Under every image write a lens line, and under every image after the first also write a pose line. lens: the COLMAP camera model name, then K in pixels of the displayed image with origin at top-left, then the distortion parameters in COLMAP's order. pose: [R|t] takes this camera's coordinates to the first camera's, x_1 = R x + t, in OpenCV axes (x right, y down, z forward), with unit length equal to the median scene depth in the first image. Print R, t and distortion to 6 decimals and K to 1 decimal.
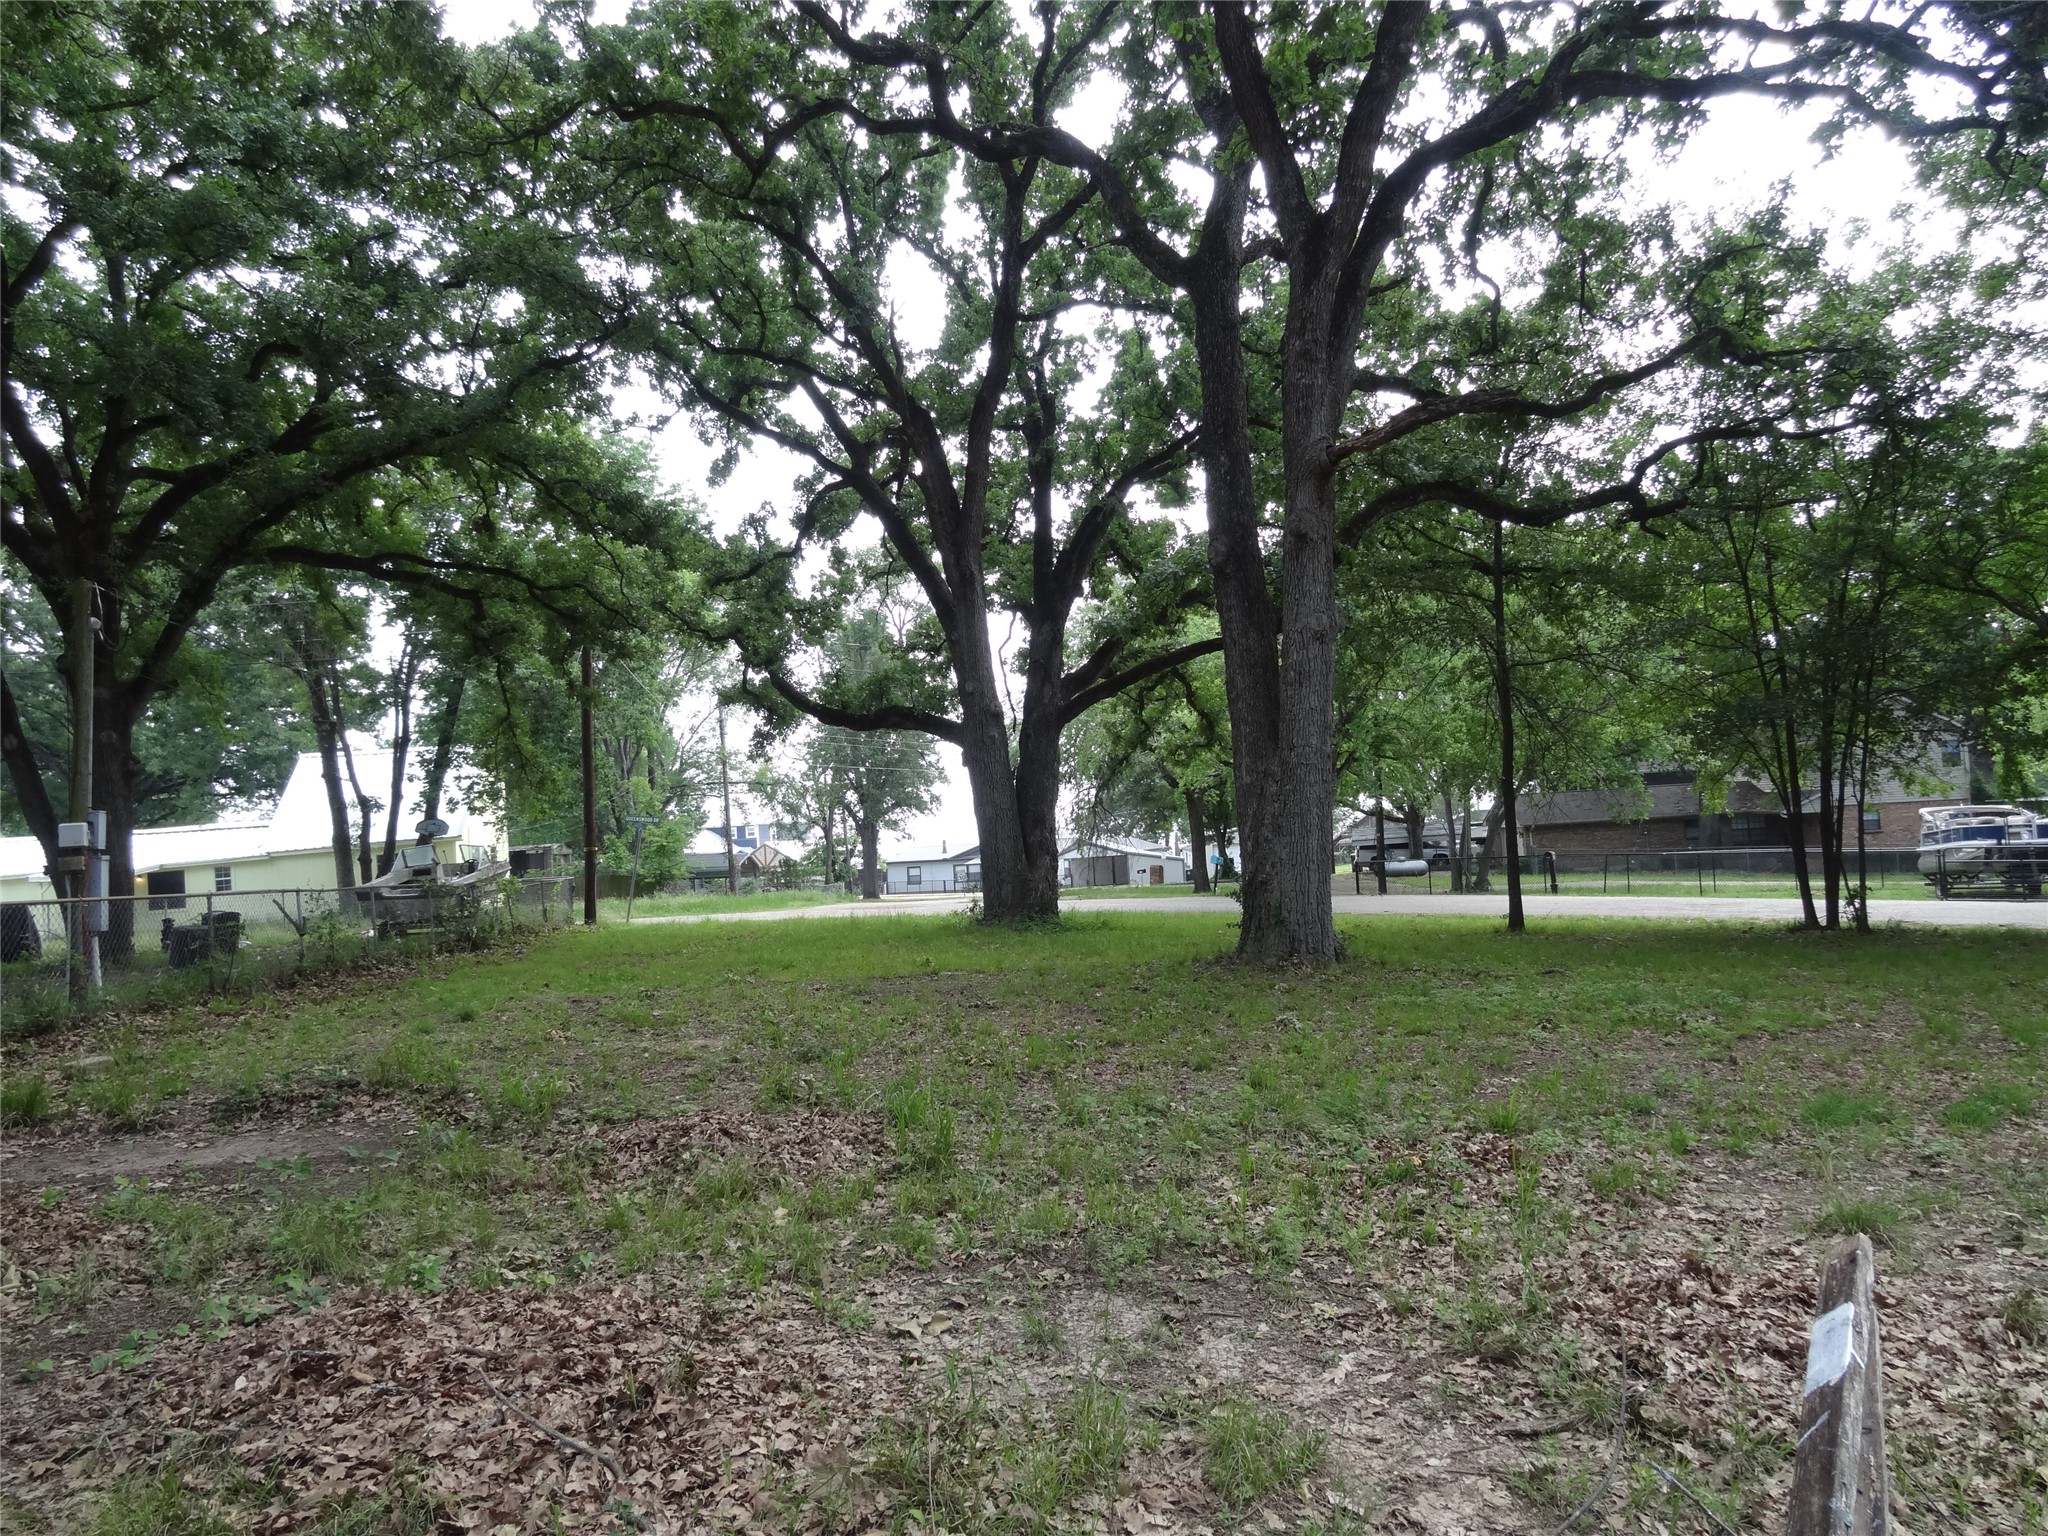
lens RADIAL K [[1457.5, 0, 1024.0], [0, 1457.5, 768.0], [0, 0, 1]] dist [0.002097, 0.004400]
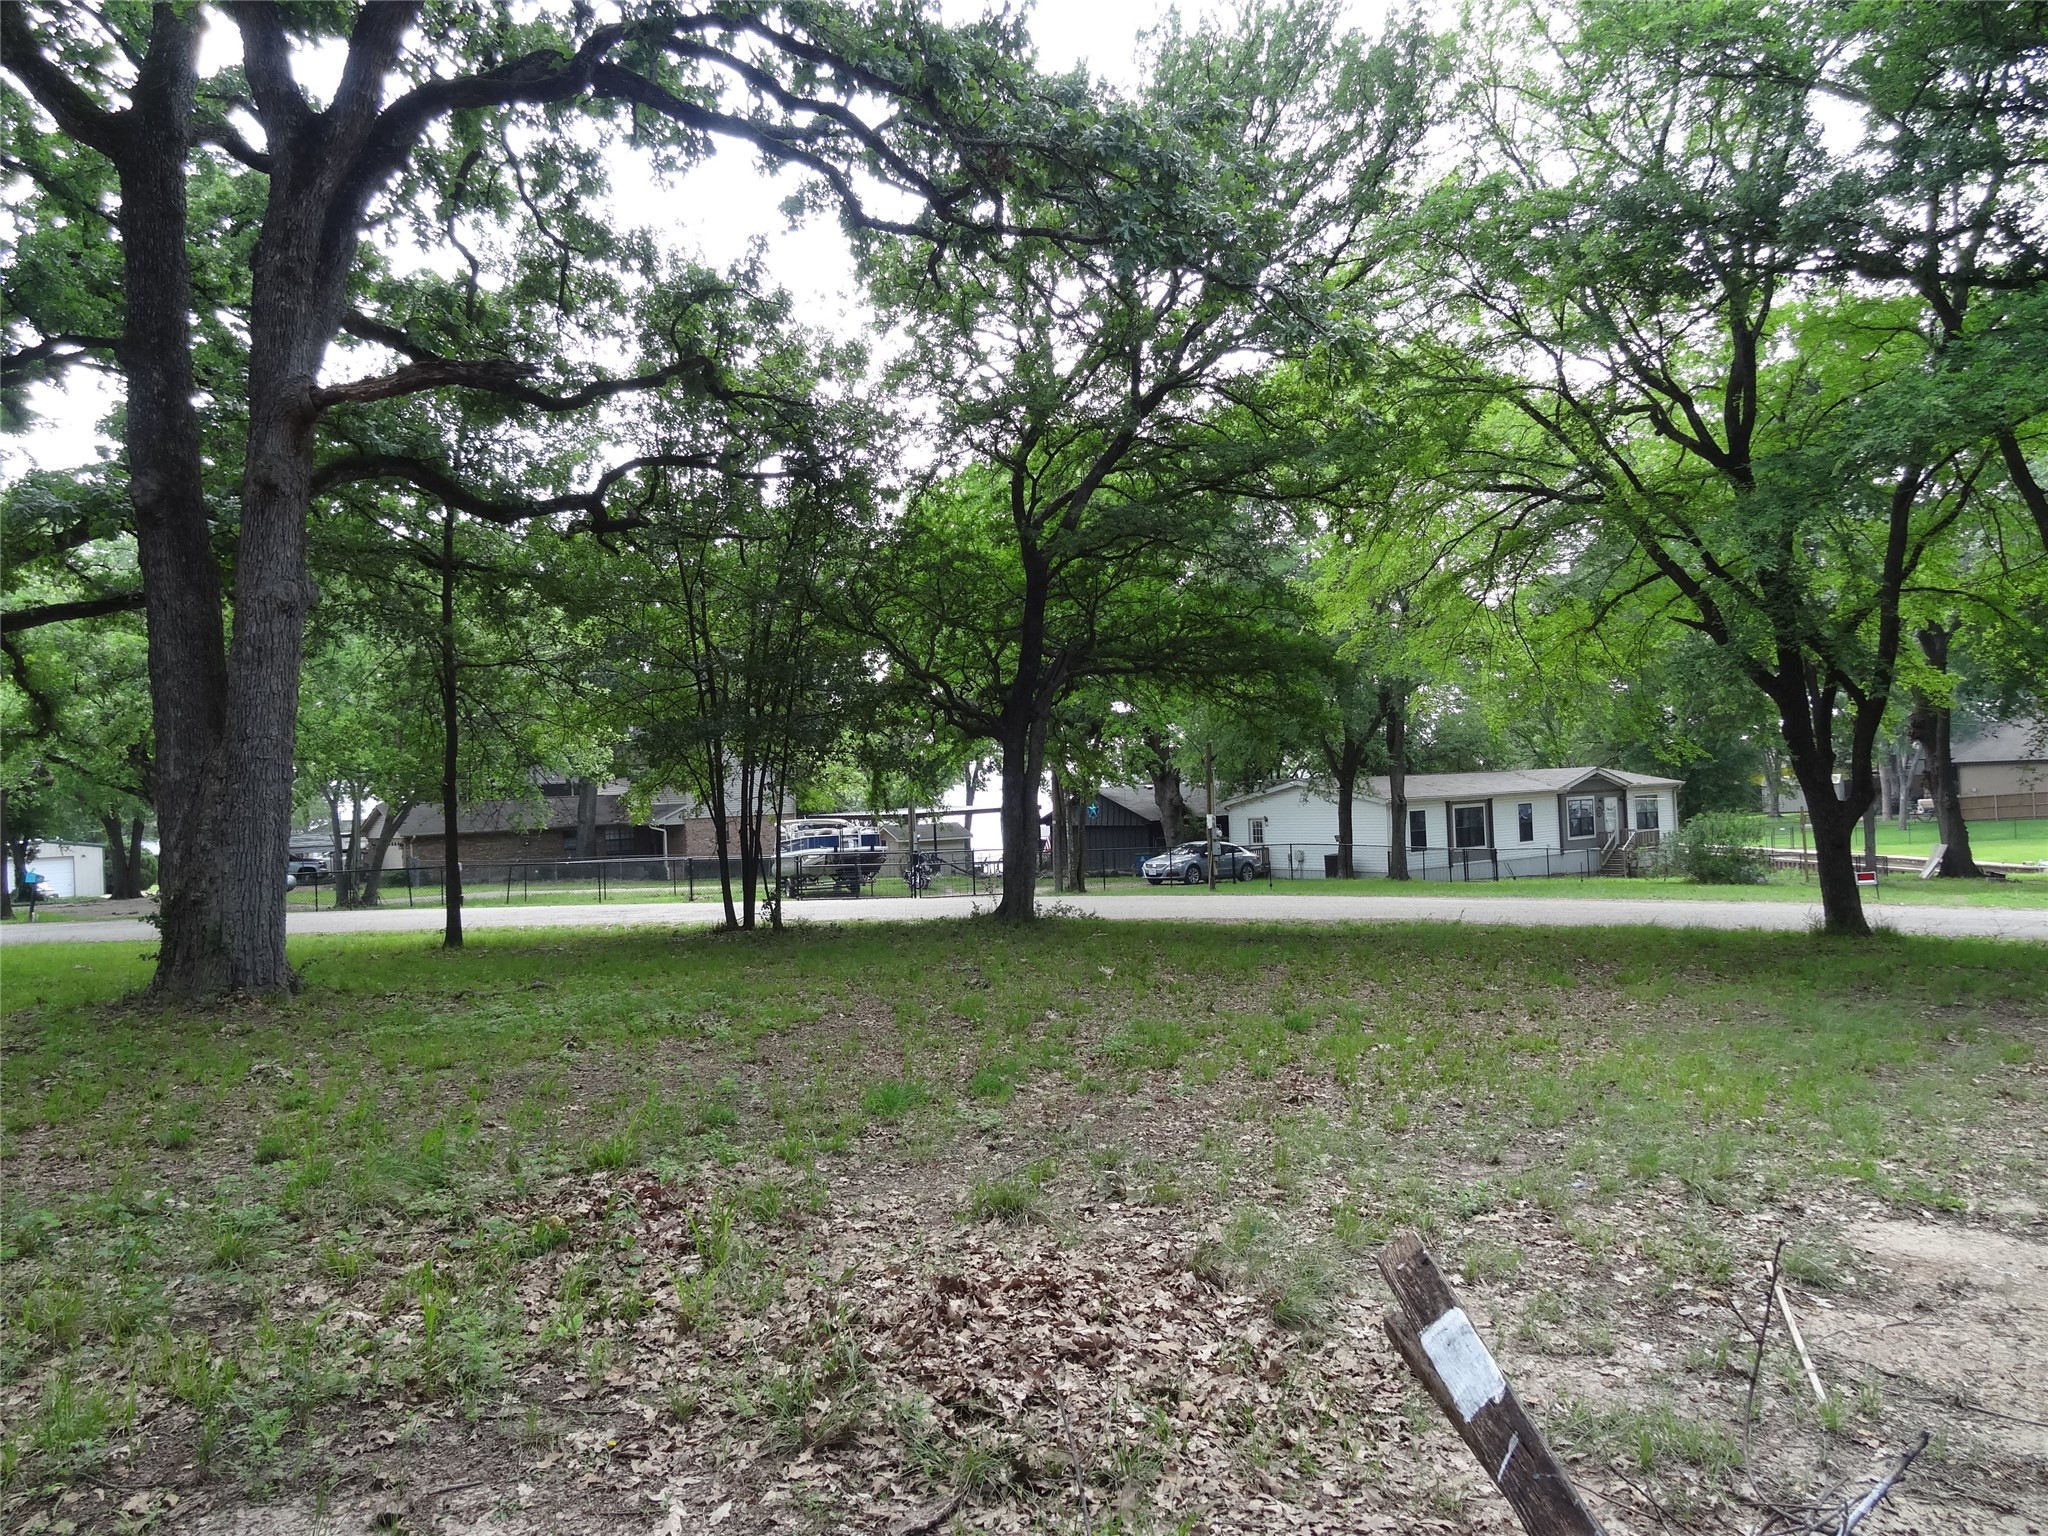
lens RADIAL K [[1431.6, 0, 1024.1], [0, 1431.6, 758.6], [0, 0, 1]] dist [-0.003792, 0.002850]
pose [[0.716765, 0.038588, 0.696246, -0.058741], [-0.027362, 0.999255, -0.027213, 0.006948], [-0.696777, 0.000455, 0.717287, 0.096975]]
